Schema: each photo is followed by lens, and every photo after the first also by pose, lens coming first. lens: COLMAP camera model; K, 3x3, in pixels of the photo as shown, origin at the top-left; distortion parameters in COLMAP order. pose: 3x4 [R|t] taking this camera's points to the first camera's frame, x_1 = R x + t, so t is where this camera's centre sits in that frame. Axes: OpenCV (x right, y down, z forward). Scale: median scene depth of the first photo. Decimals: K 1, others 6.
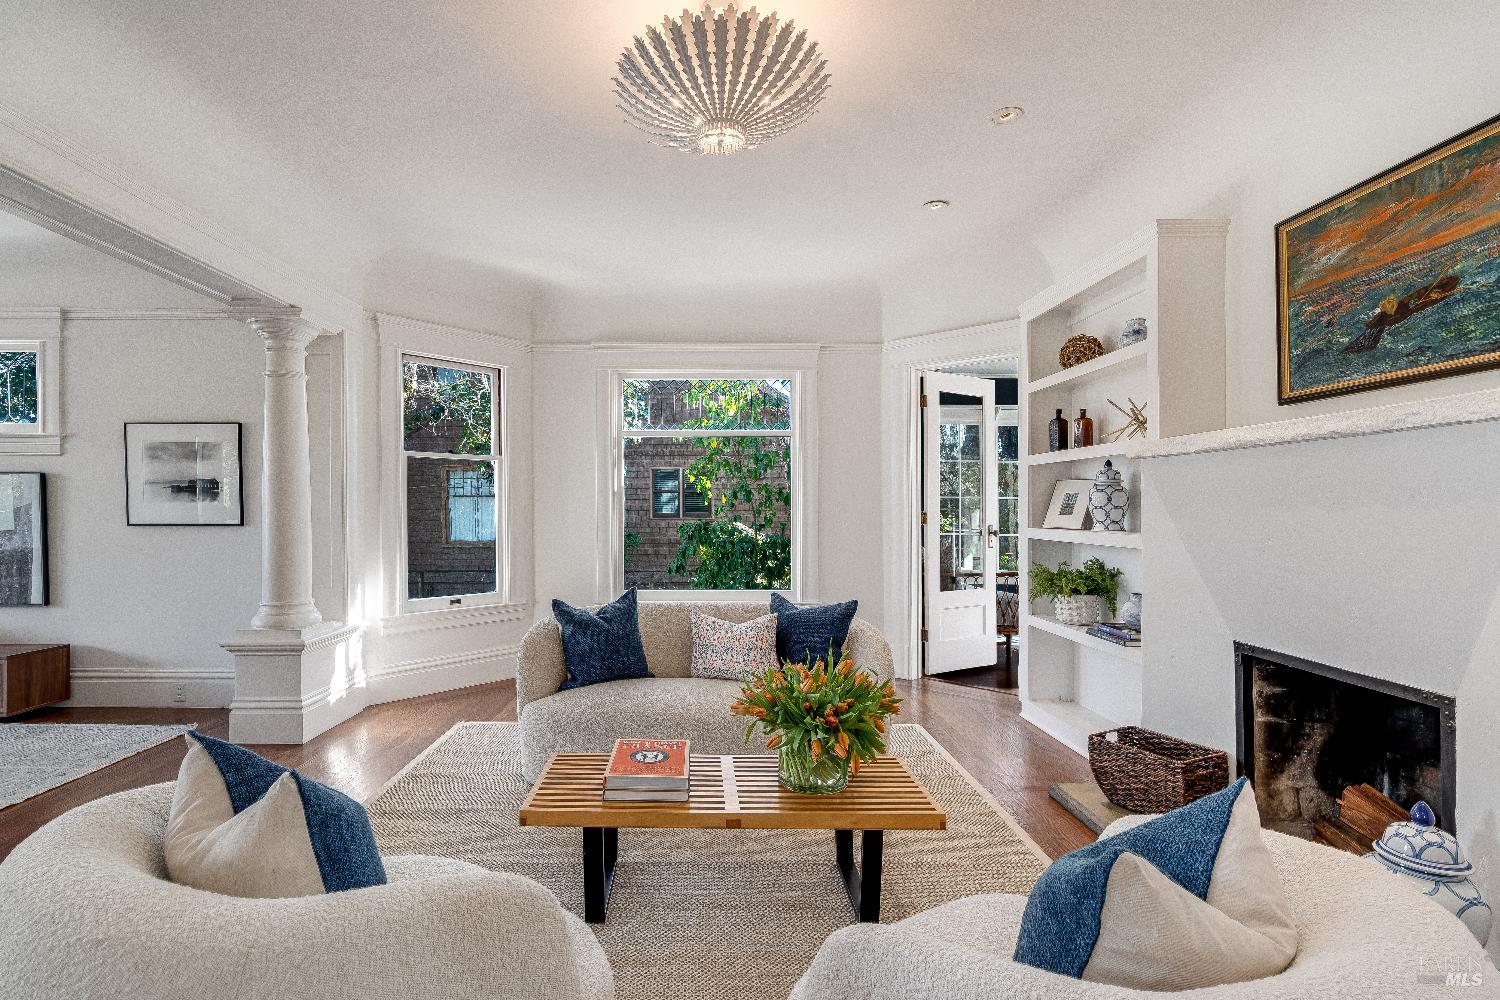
lens RADIAL K [[702.1, 0, 702.7], [0, 702.1, 507.7], [0, 0, 1]] dist [-0.002066, -0.000308]
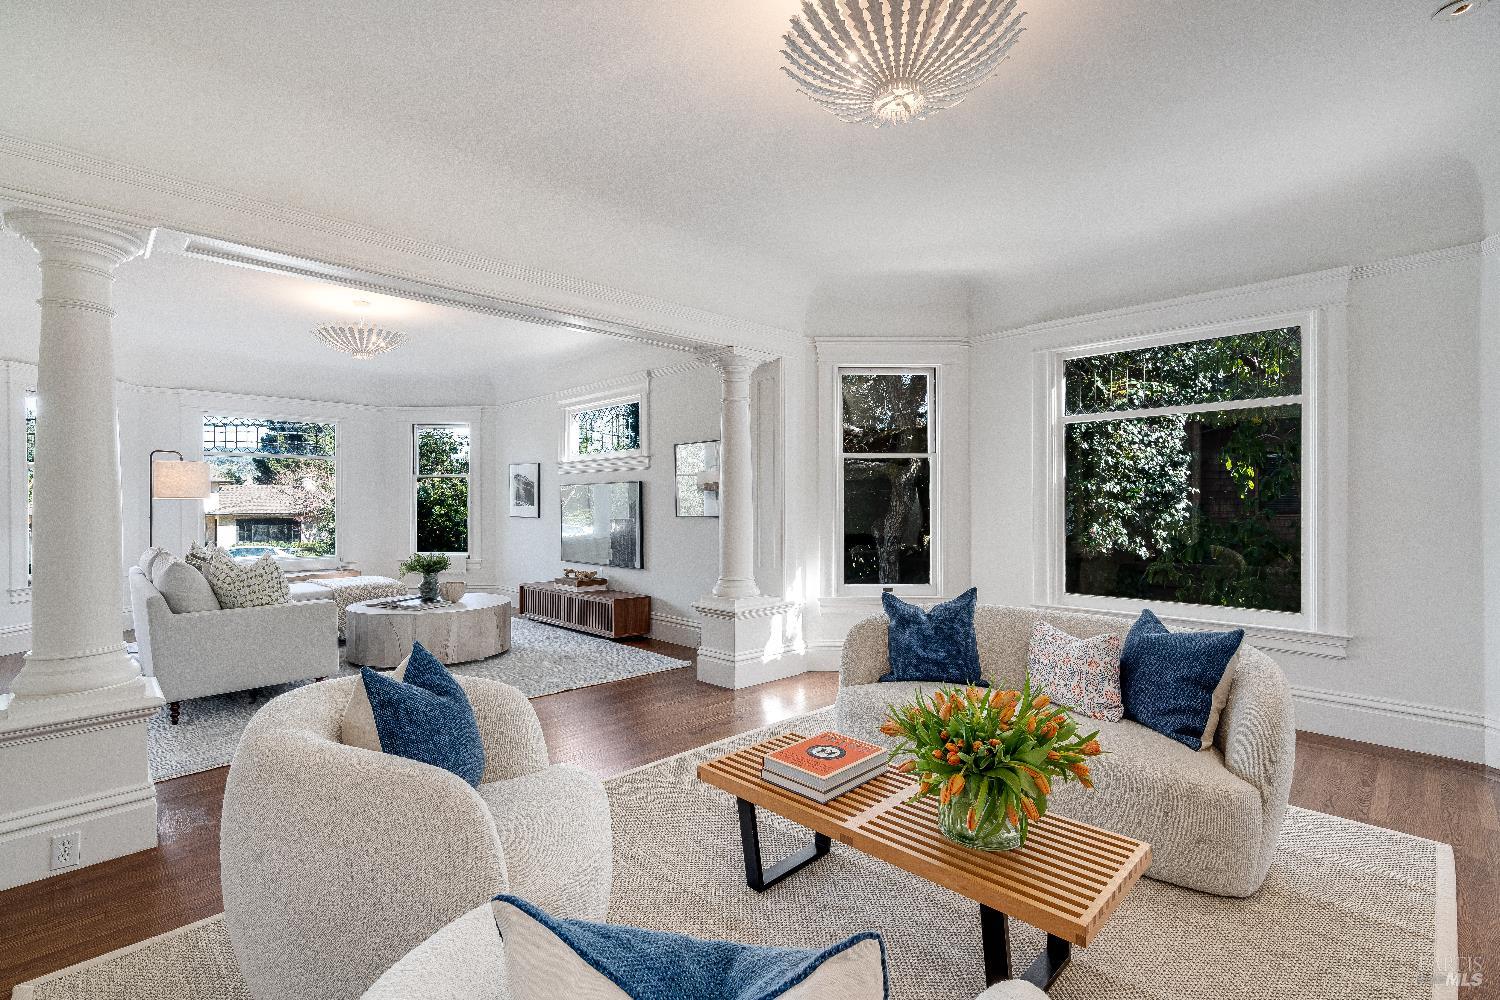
lens RADIAL K [[684.1, 0, 749.4], [0, 684.1, 516.5], [0, 0, 1]] dist [0.000568, 0.000241]
pose [[0.711025, 0.010345, -0.703091, 0.286248], [0.004169, 0.999812, 0.018927, 0.000126], [0.703155, -0.016388, 0.710848, 0.127997]]
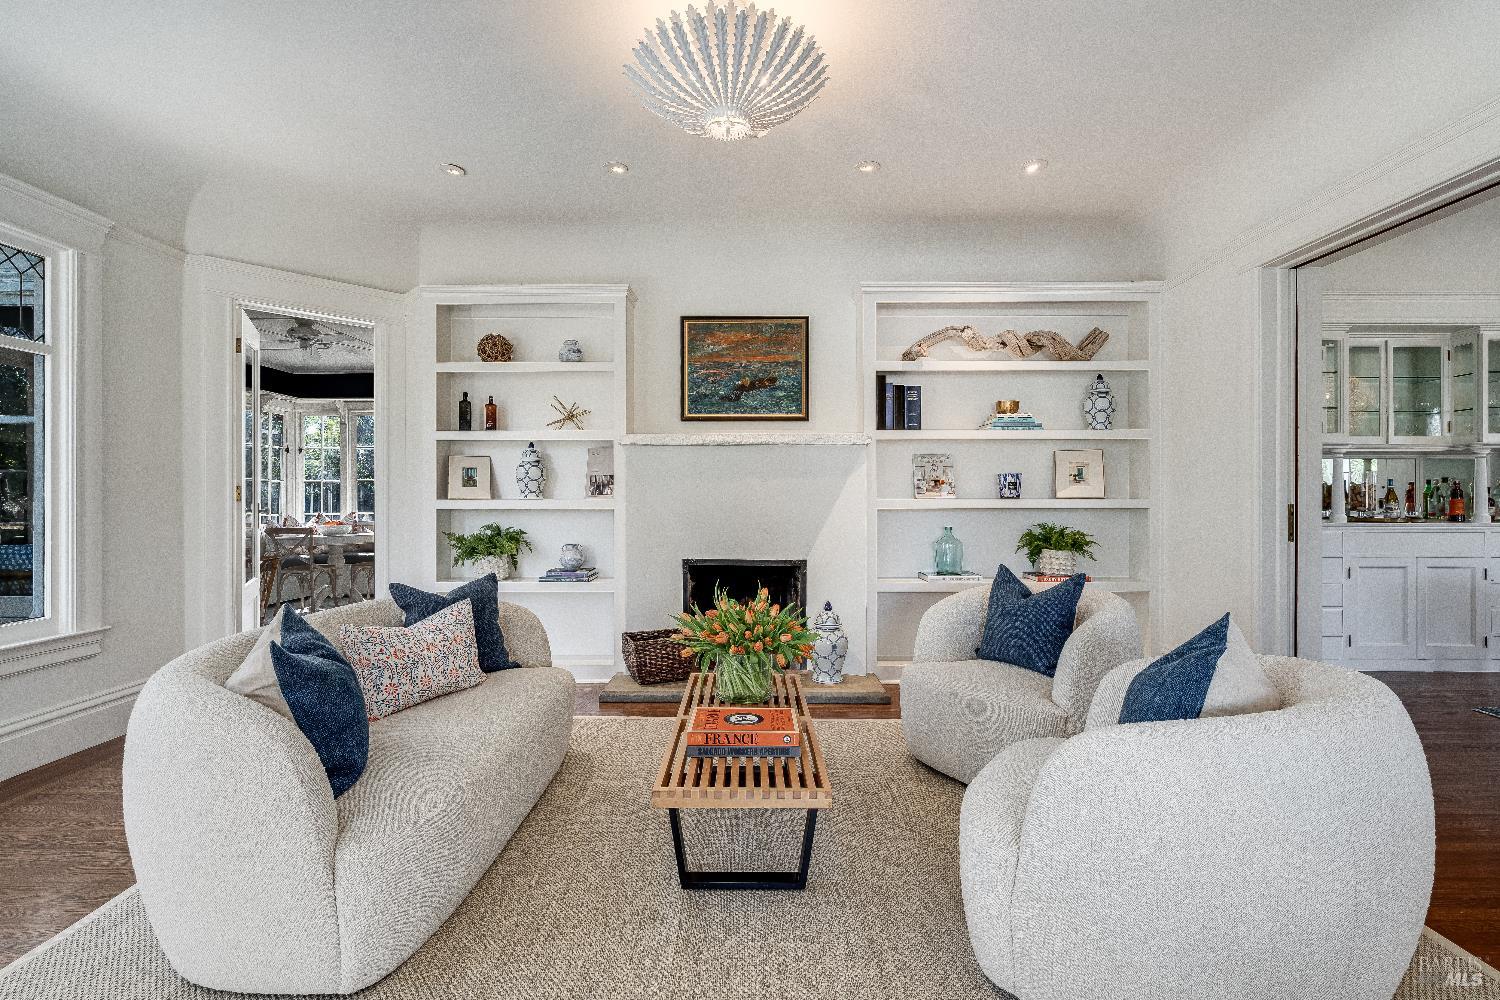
lens RADIAL K [[696.5, 0, 751.2], [0, 696.5, 494.2], [0, 0, 1]] dist [-0.002650, 0.000486]
pose [[0.011227, 0.004827, 0.999925, -0.585934], [0.004387, 0.999978, -0.004877, 0.028359], [-0.999927, 0.004442, 0.011205, 0.529466]]
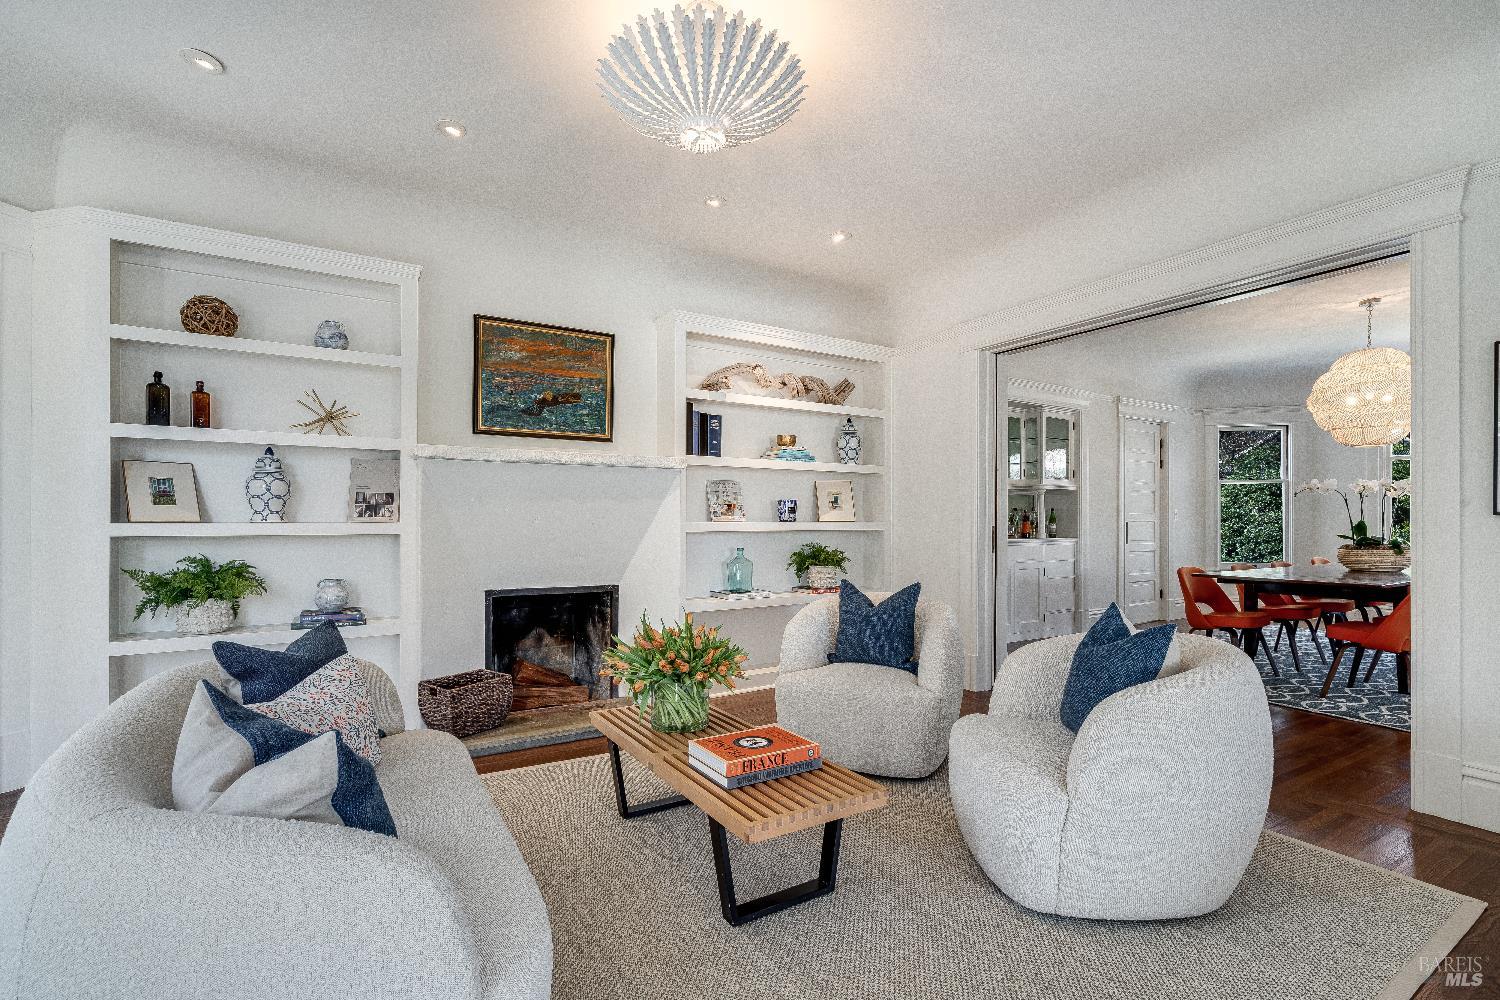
lens RADIAL K [[684.1, 0, 749.4], [0, 684.1, 516.5], [0, 0, 1]] dist [0.000568, 0.000241]
pose [[-0.517511, 0.008604, 0.855633, -0.490307], [0.004475, 0.999963, -0.007349, 0.031032], [-0.855665, 0.000026, -0.517531, 0.821696]]
